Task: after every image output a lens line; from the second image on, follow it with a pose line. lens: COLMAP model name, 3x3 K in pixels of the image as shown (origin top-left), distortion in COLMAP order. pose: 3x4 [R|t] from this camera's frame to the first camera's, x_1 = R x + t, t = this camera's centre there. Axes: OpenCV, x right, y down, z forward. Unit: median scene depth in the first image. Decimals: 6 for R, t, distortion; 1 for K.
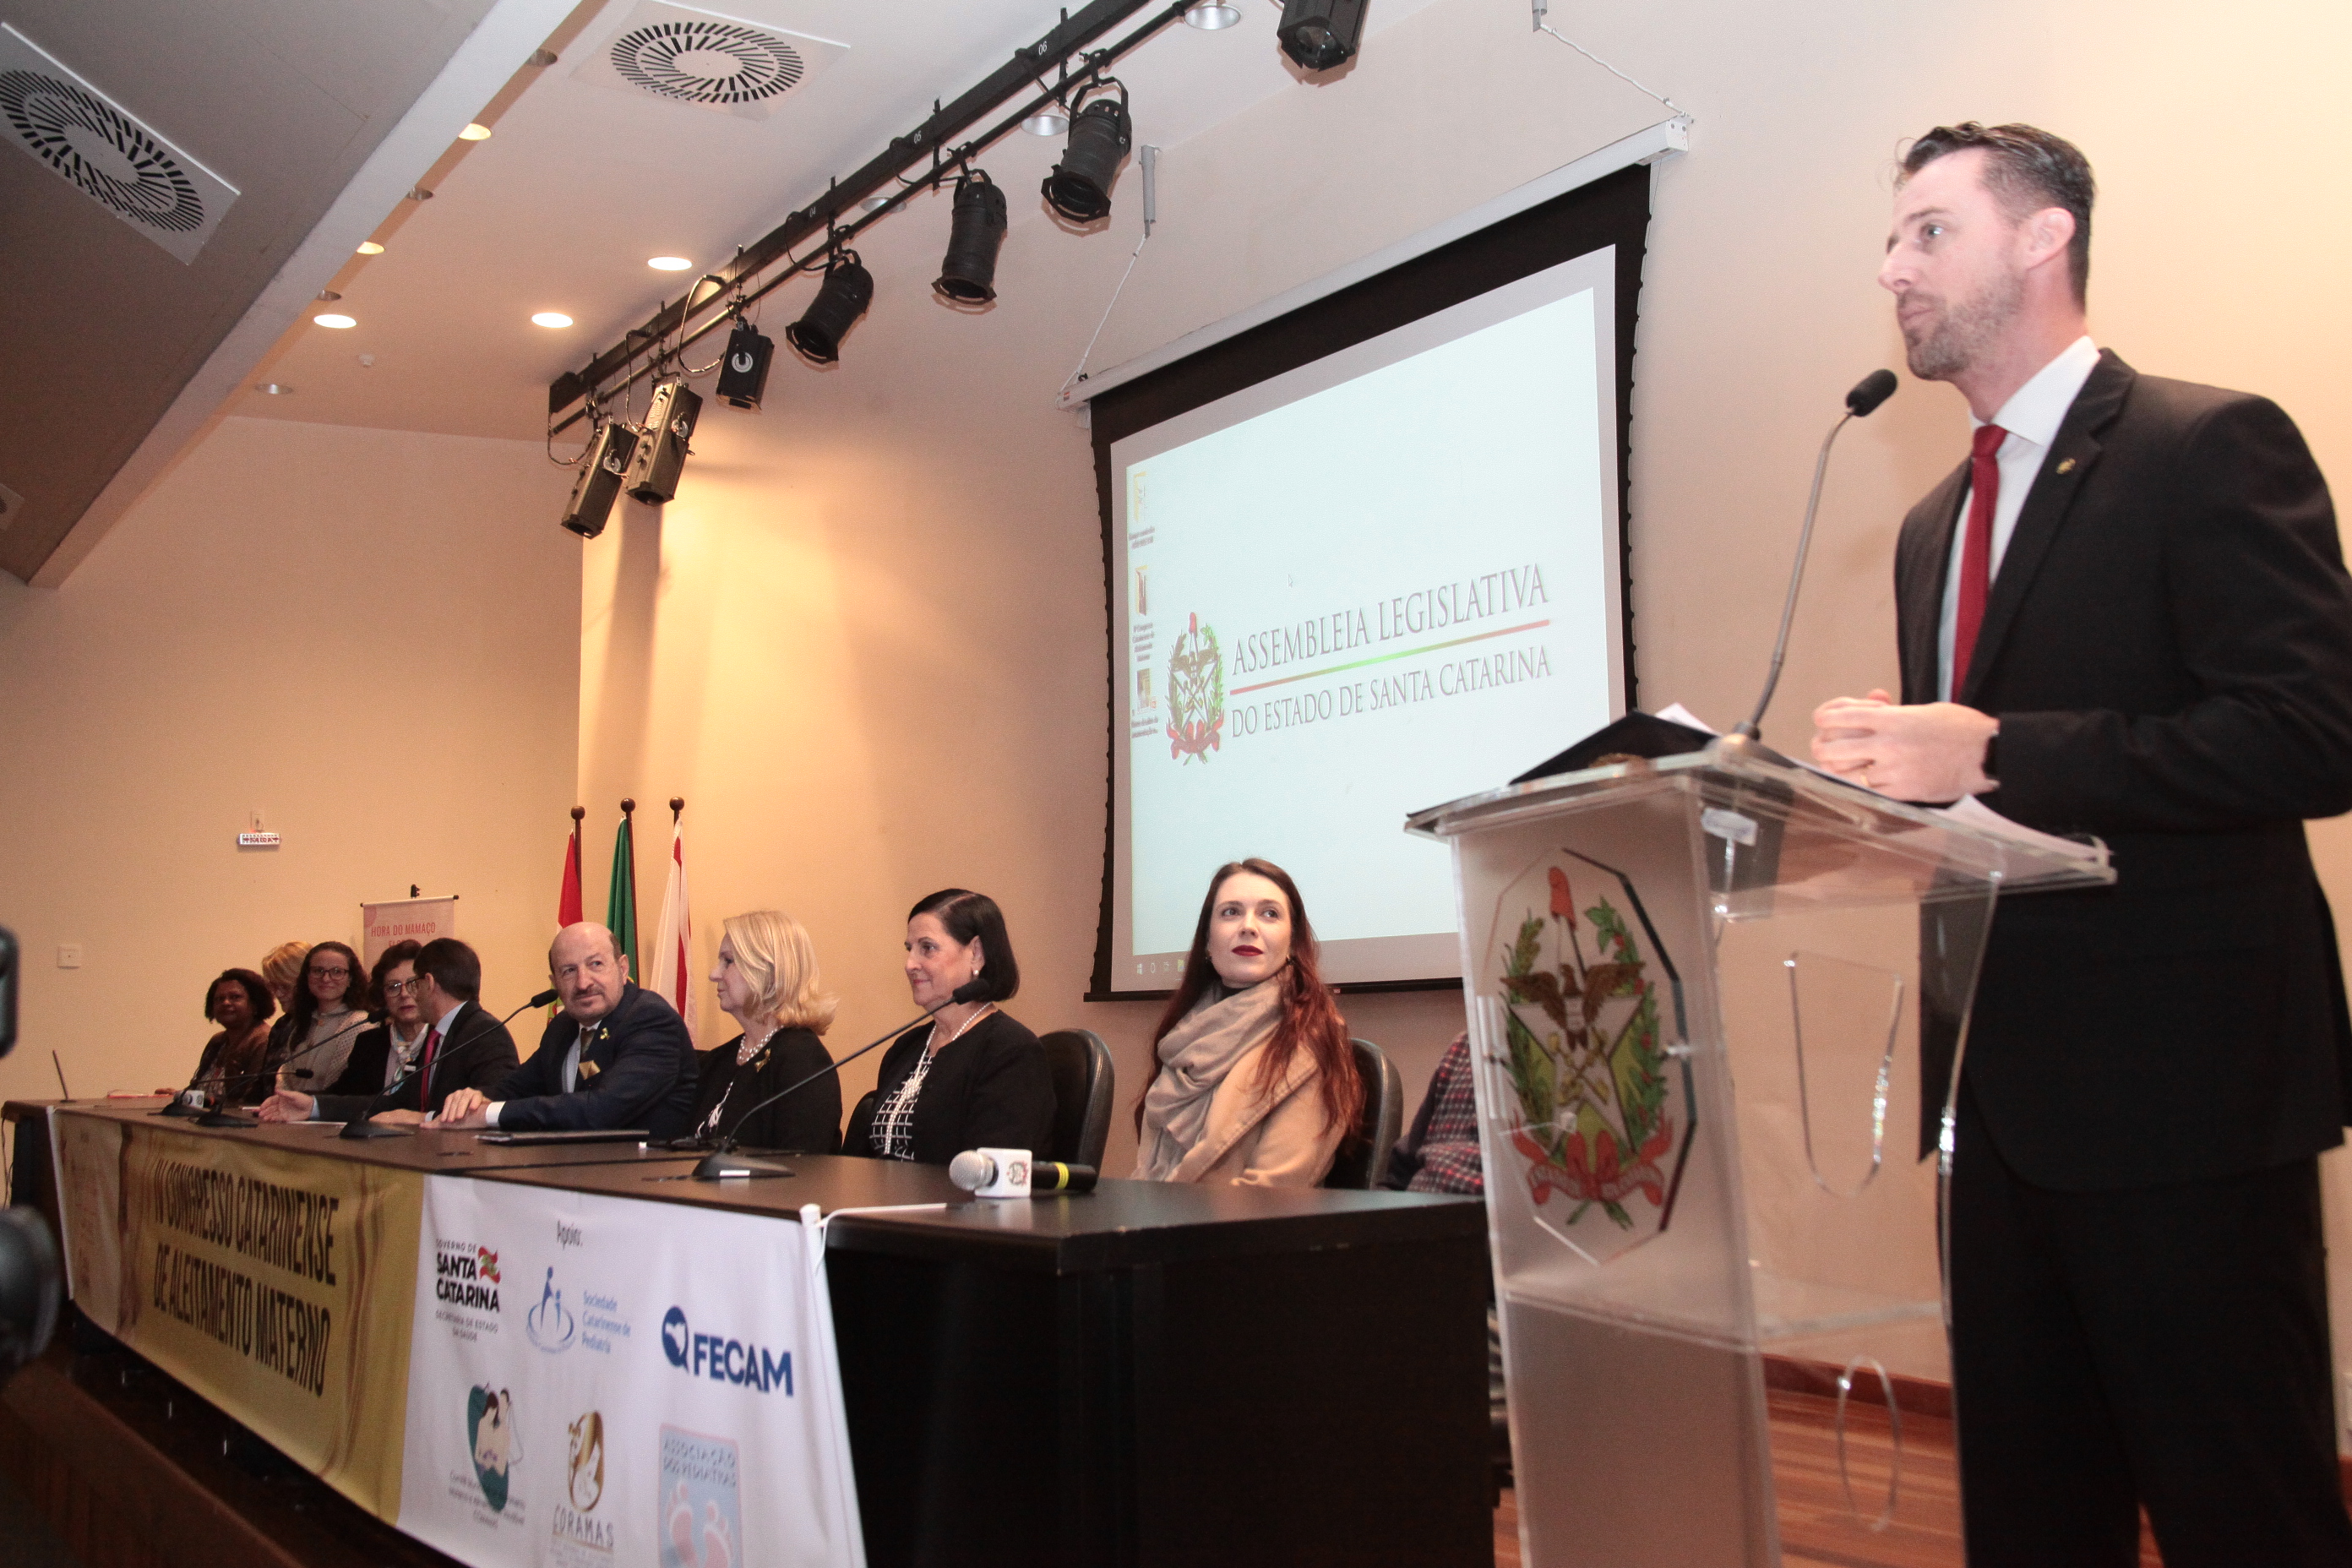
lens RADIAL K [[2329.6, 0, 1176.0], [0, 2329.6, 784.0], [0, 0, 1]] dist [-0.109437, -0.002001]
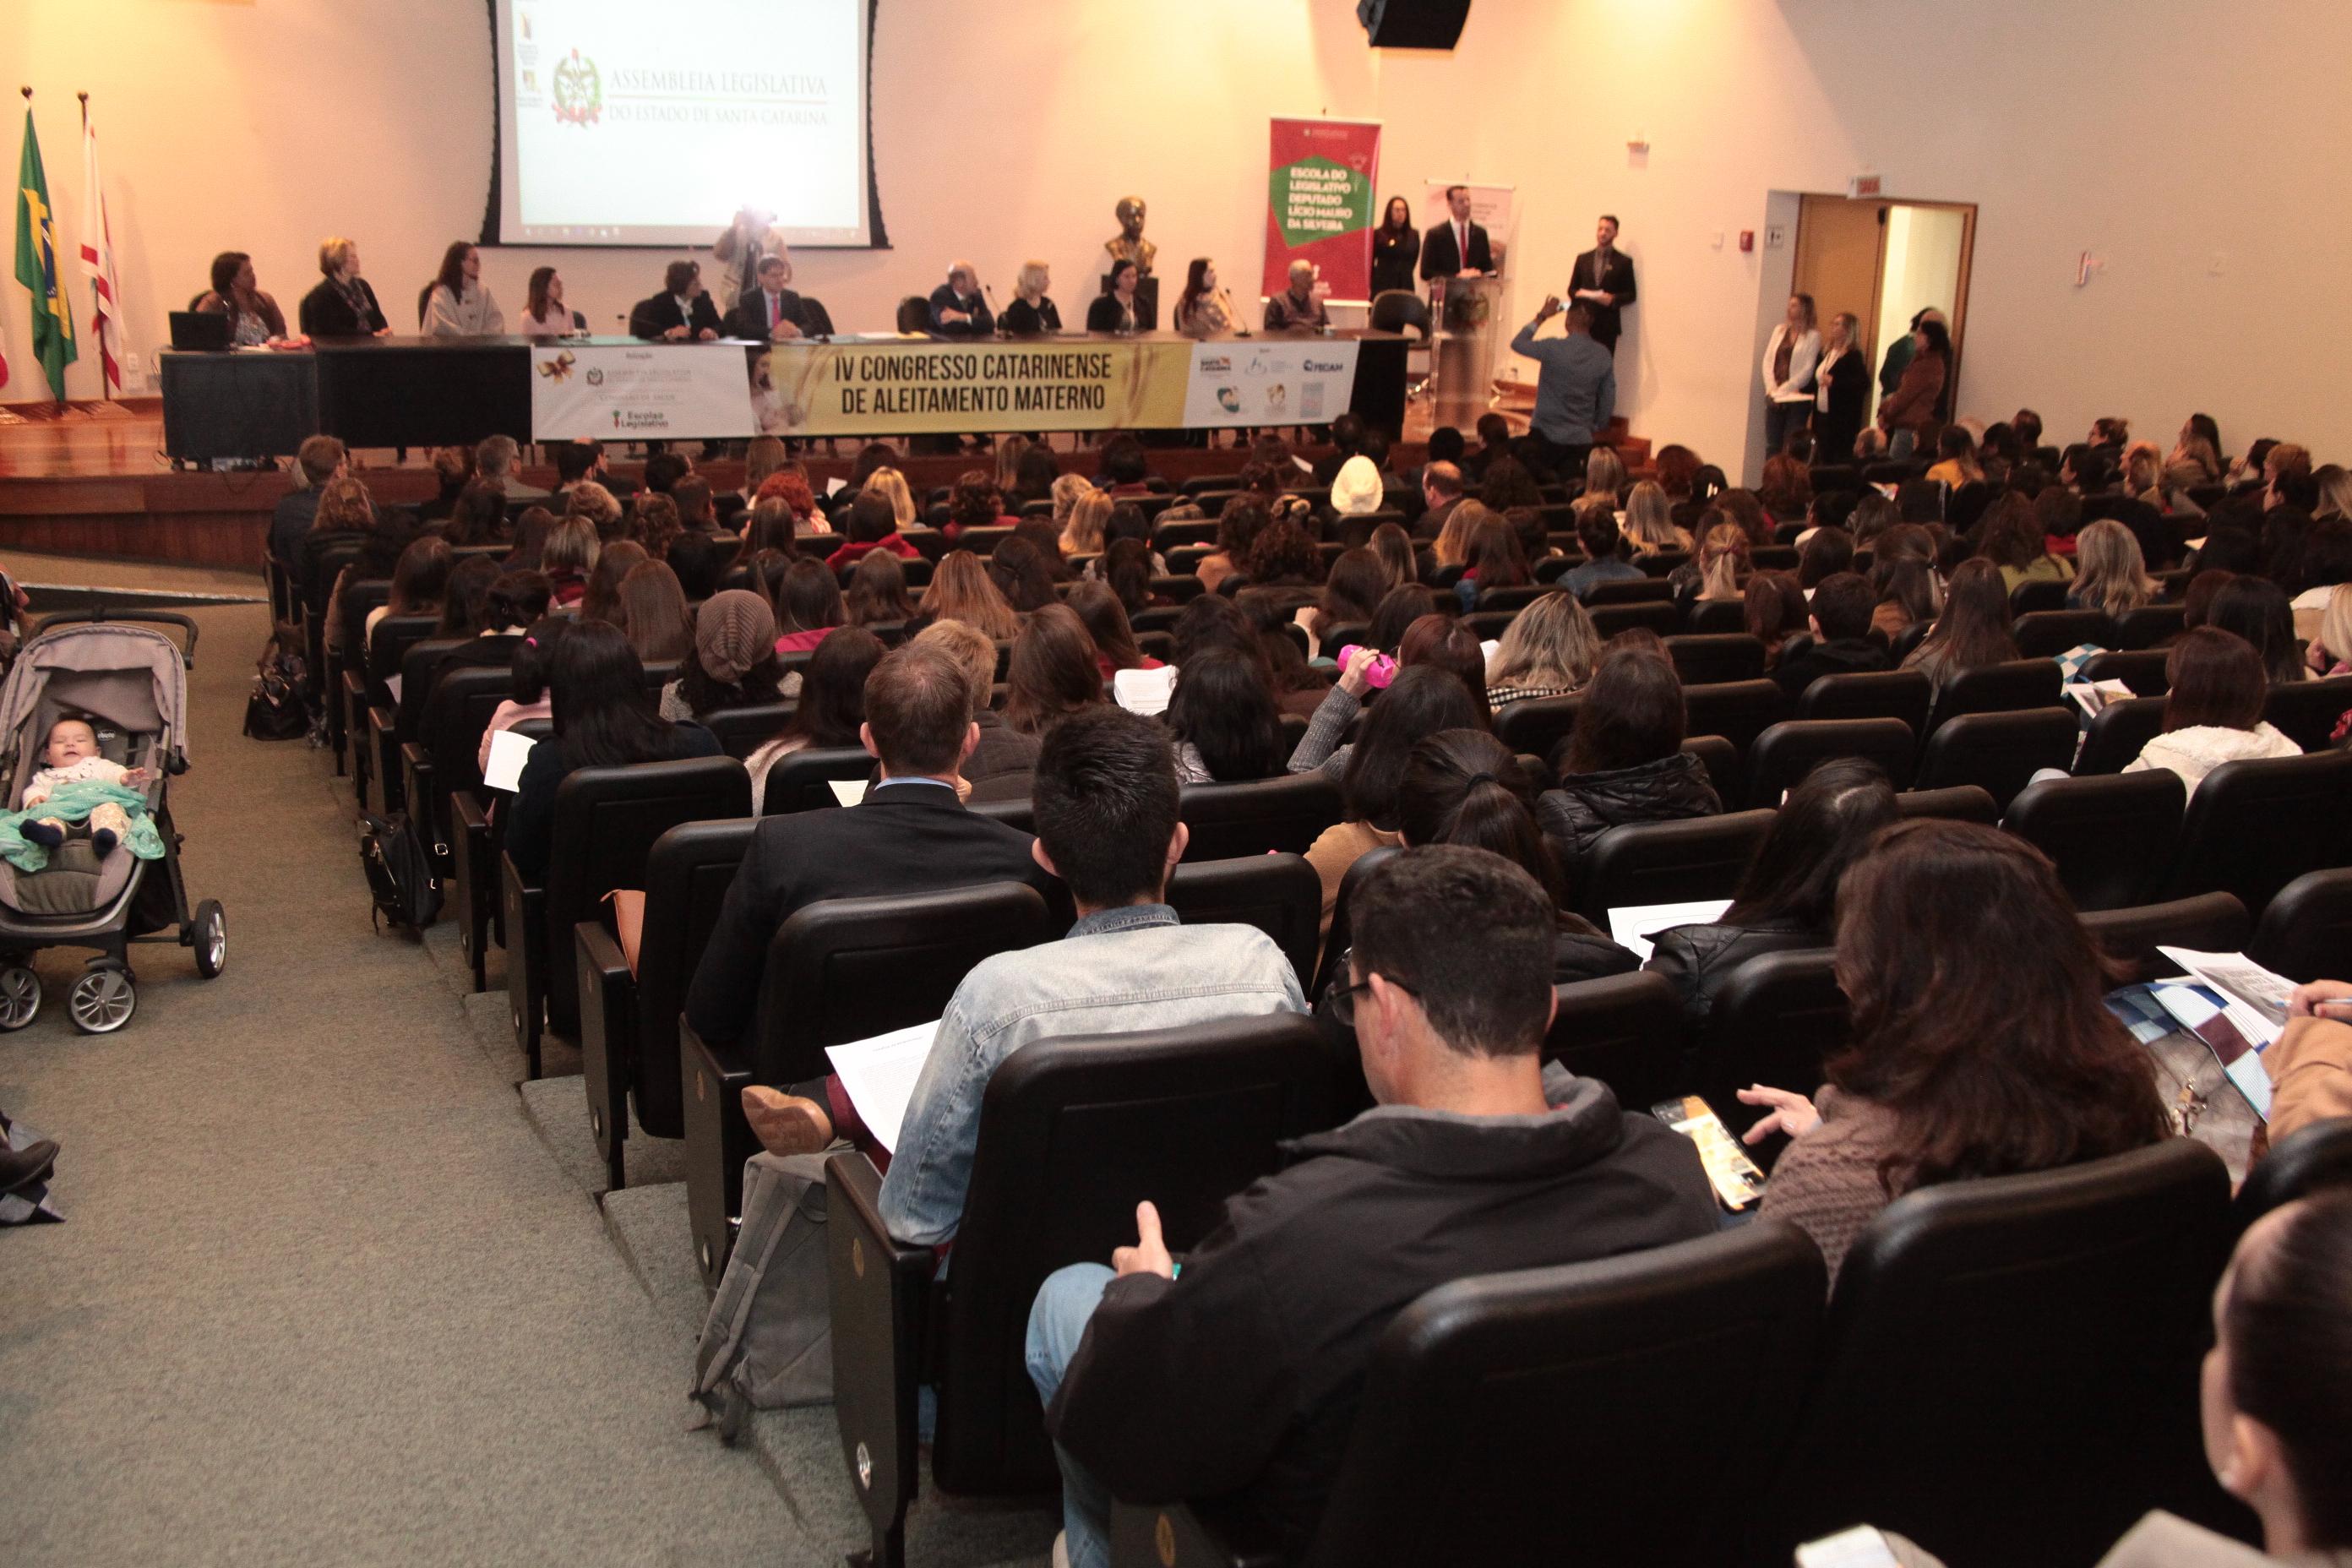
lens RADIAL K [[2511.3, 0, 1176.0], [0, 2511.3, 784.0], [0, 0, 1]] dist [0.003874, -0.002736]
pose [[0.152798, -0.243222, 0.957860, -2.186544], [-0.142432, 0.953702, 0.264887, -0.120303], [-0.977940, -0.176904, 0.111081, 0.171679]]
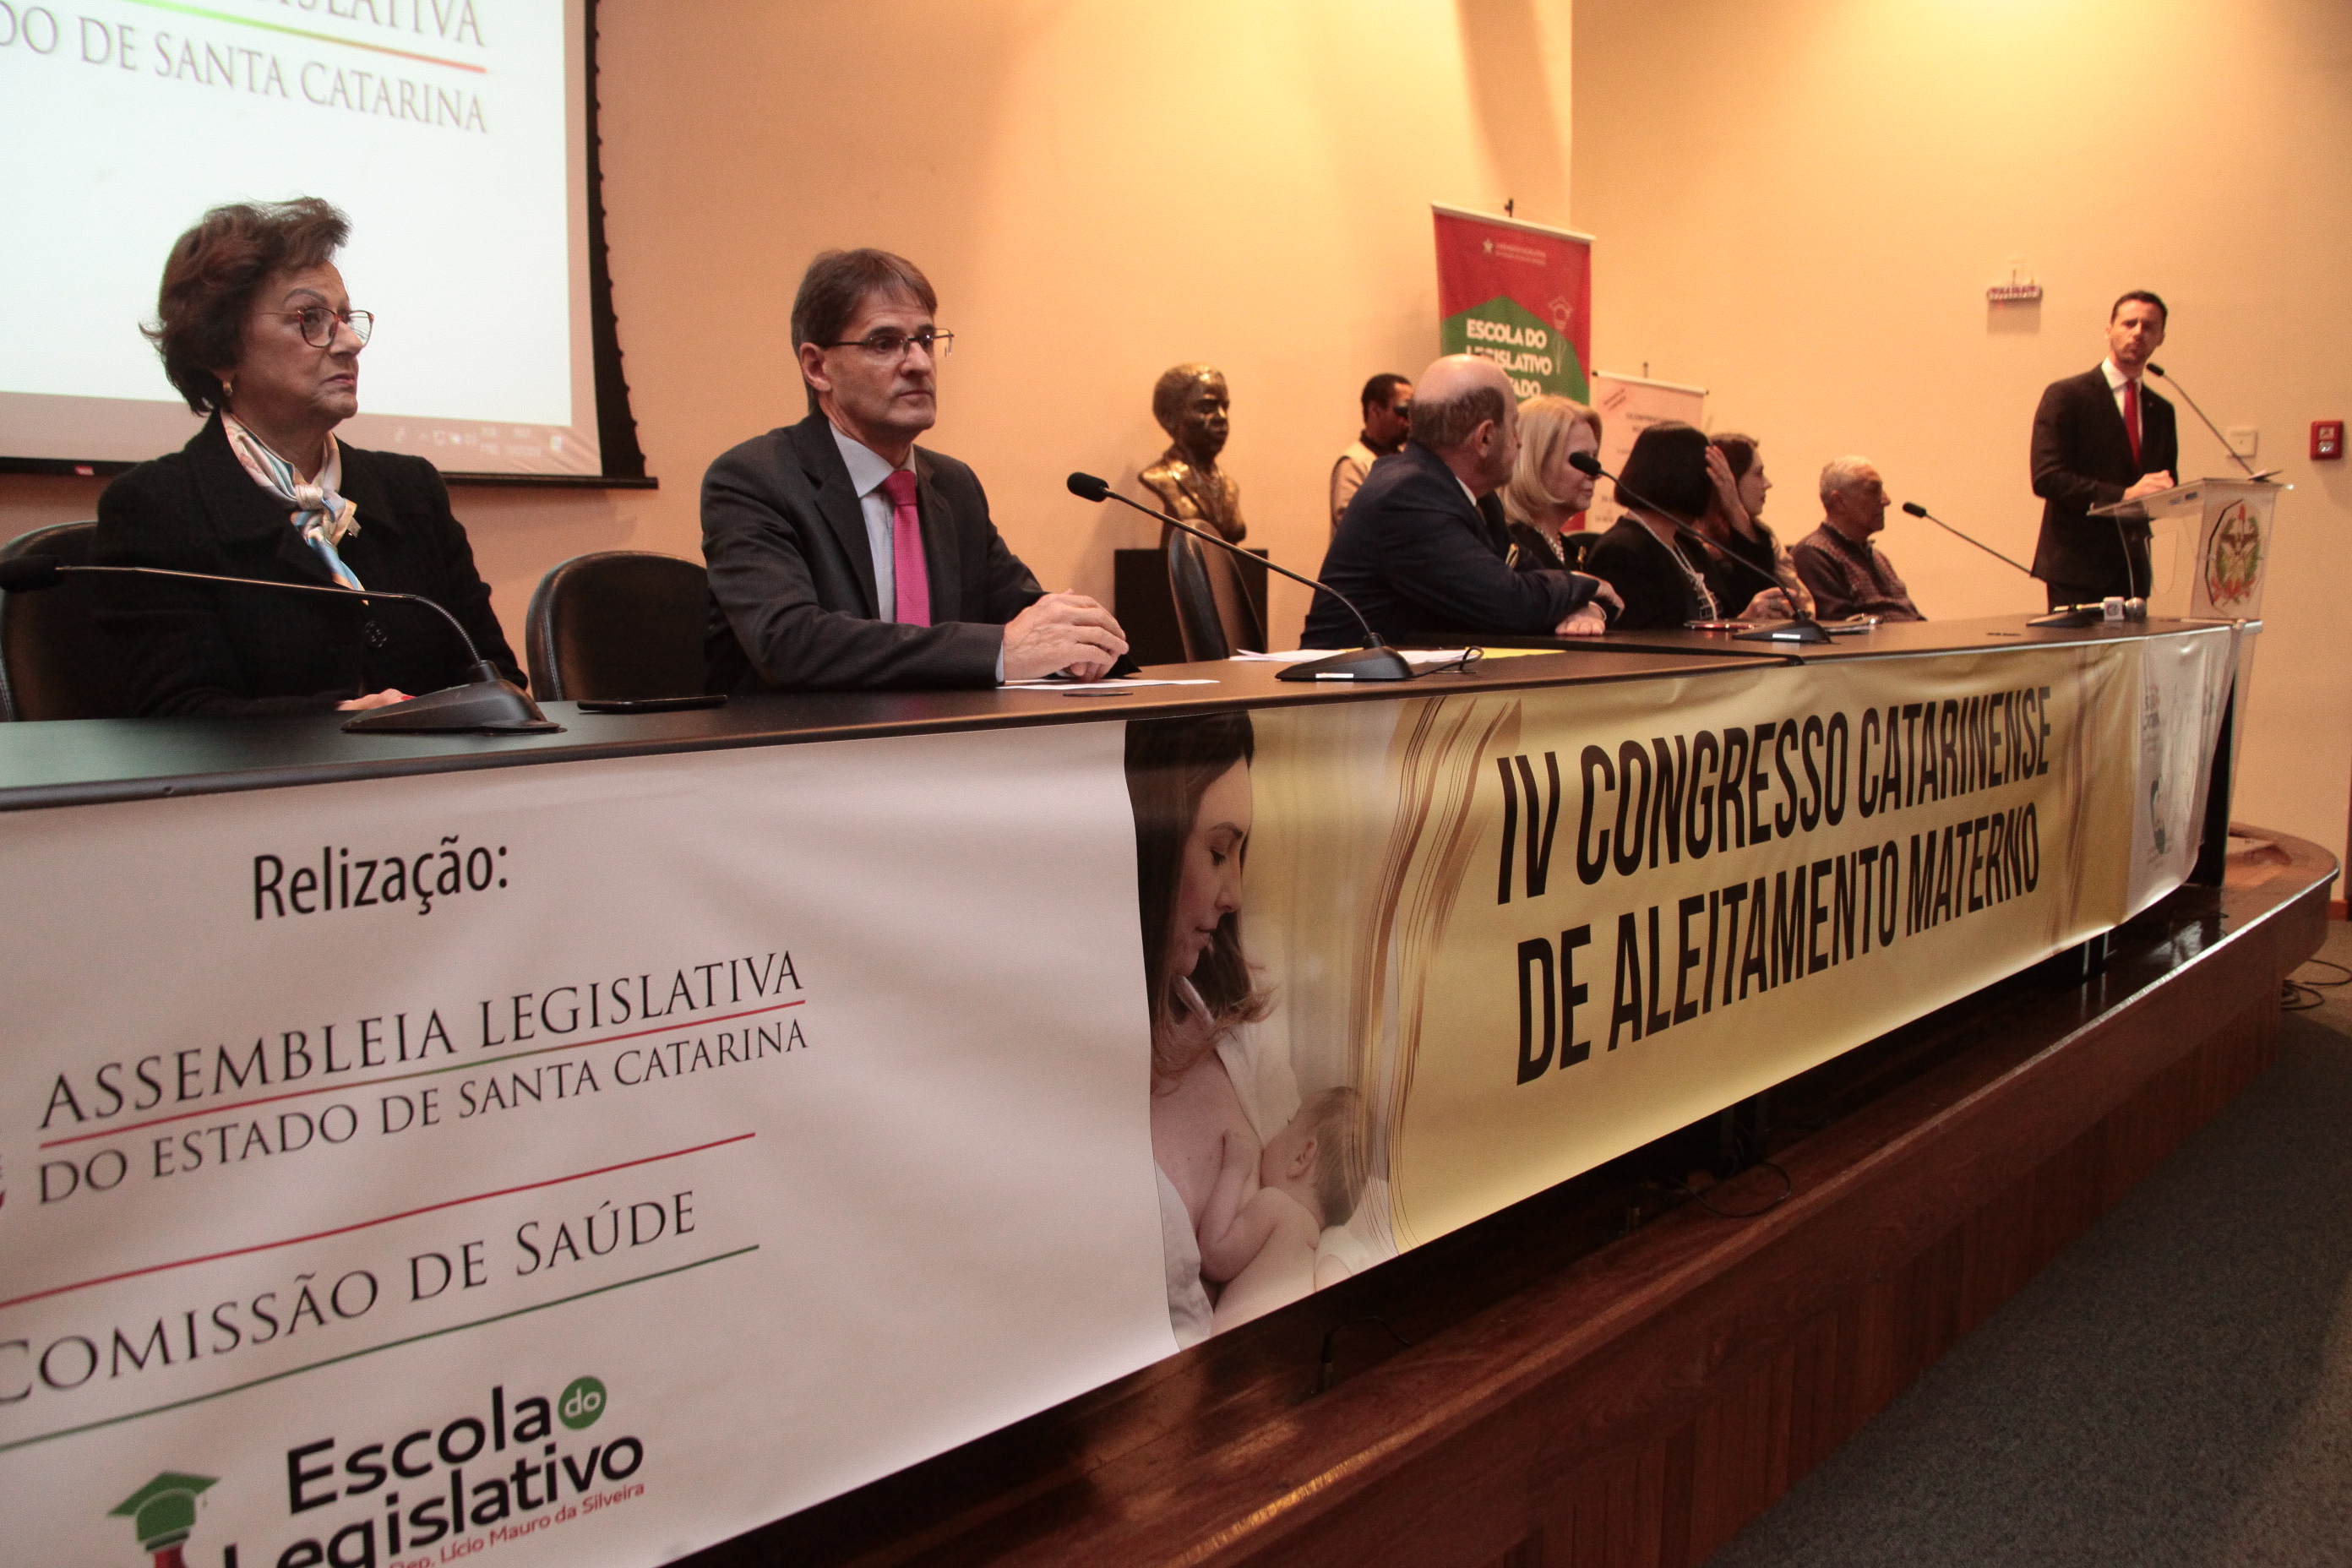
lens RADIAL K [[1987.9, 0, 1139.1], [0, 1987.9, 784.8], [0, 0, 1]] dist [-0.045867, 0.009660]
pose [[-0.264641, -0.094052, 0.959750, -0.548734], [-0.105835, 0.992054, 0.068034, 0.103259], [-0.958522, -0.083571, -0.272492, 0.805972]]
